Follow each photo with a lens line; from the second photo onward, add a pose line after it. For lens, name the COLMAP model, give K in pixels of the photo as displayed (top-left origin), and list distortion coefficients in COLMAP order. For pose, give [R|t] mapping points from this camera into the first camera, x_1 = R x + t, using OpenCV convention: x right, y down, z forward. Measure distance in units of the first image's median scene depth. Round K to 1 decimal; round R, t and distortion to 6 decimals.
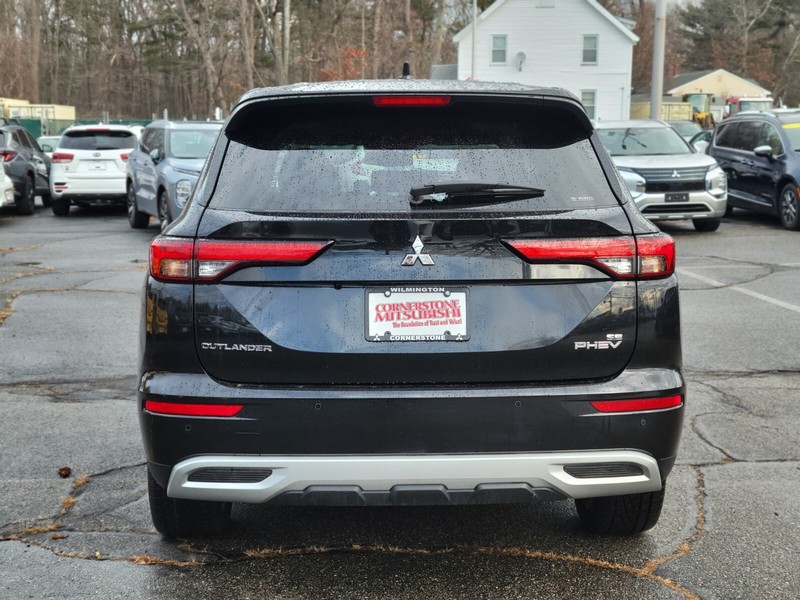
lens RADIAL K [[1230.2, 0, 399.6], [0, 1230.2, 297.5], [0, 0, 1]] dist [0.083410, 0.000000]
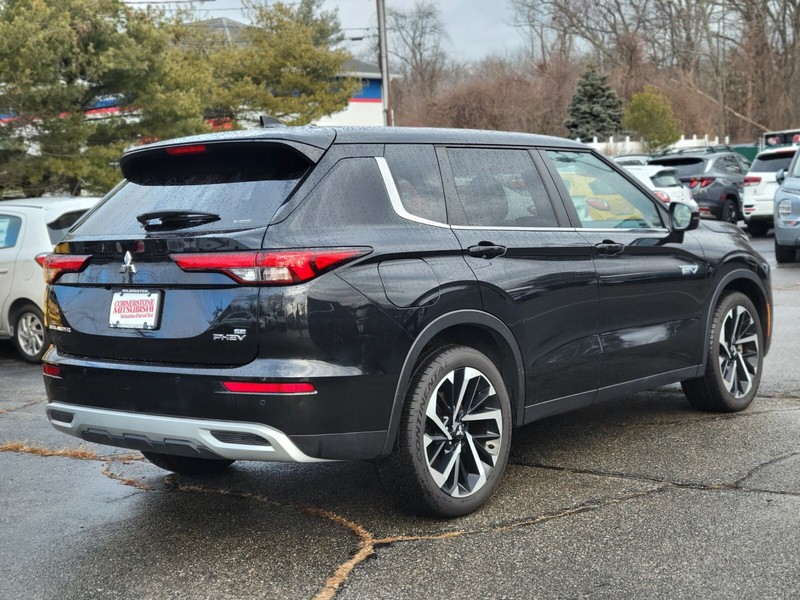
lens RADIAL K [[1230.2, 0, 397.4], [0, 1230.2, 300.9], [0, 0, 1]] dist [0.083410, 0.000000]
pose [[0.751698, 0.020717, -0.659182, 1.112803], [-0.030659, 0.999524, -0.003548, 0.000769], [0.658795, 0.022877, 0.751975, 0.167957]]
